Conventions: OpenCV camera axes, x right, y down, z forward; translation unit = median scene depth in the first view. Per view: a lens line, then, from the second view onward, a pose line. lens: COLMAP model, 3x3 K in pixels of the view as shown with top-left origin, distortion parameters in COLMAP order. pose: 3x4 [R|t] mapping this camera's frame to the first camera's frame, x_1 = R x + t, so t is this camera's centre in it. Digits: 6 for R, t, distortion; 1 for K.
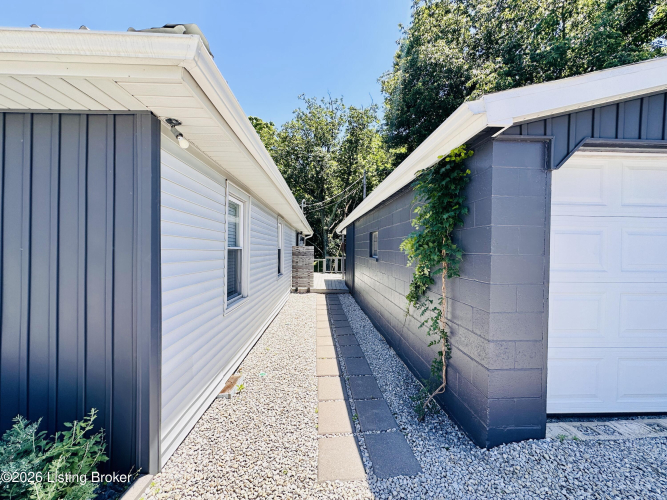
lens RADIAL K [[266.1, 0, 334.2], [0, 266.1, 250.1], [0, 0, 1]] dist [-0.001891, 0.000457]
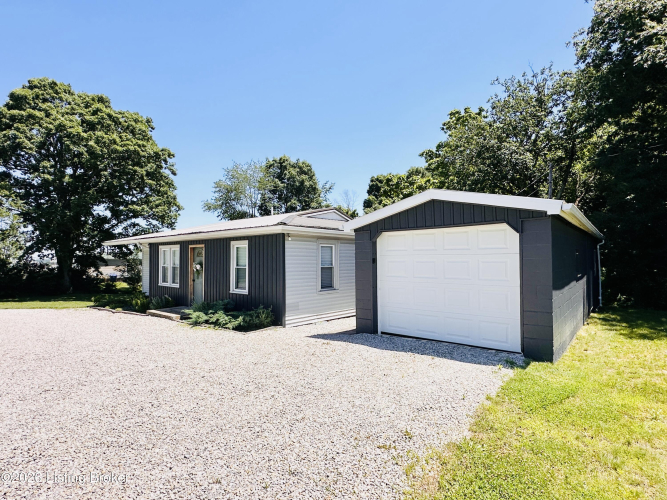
lens RADIAL K [[352.9, 0, 328.0], [0, 352.9, 254.0], [0, 0, 1]] dist [-0.003220, -0.000027]
pose [[0.732498, -0.025231, -0.680302, 0.540727], [0.006753, 0.999533, -0.029800, -0.008586], [0.680736, 0.017234, 0.732326, -0.379442]]
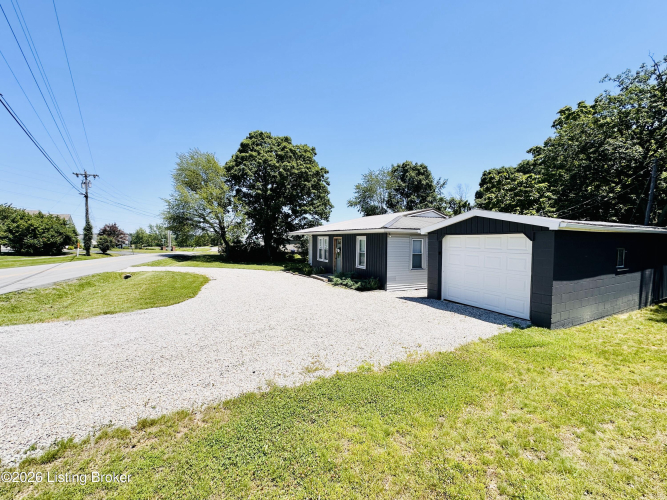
lens RADIAL K [[266.1, 0, 334.2], [0, 266.1, 250.1], [0, 0, 1]] dist [-0.001891, 0.000457]
pose [[0.416541, 0.028331, -0.908675, 0.741532], [-0.011472, 0.999599, 0.025907, -0.042815], [0.909044, -0.000367, 0.416699, -0.444088]]
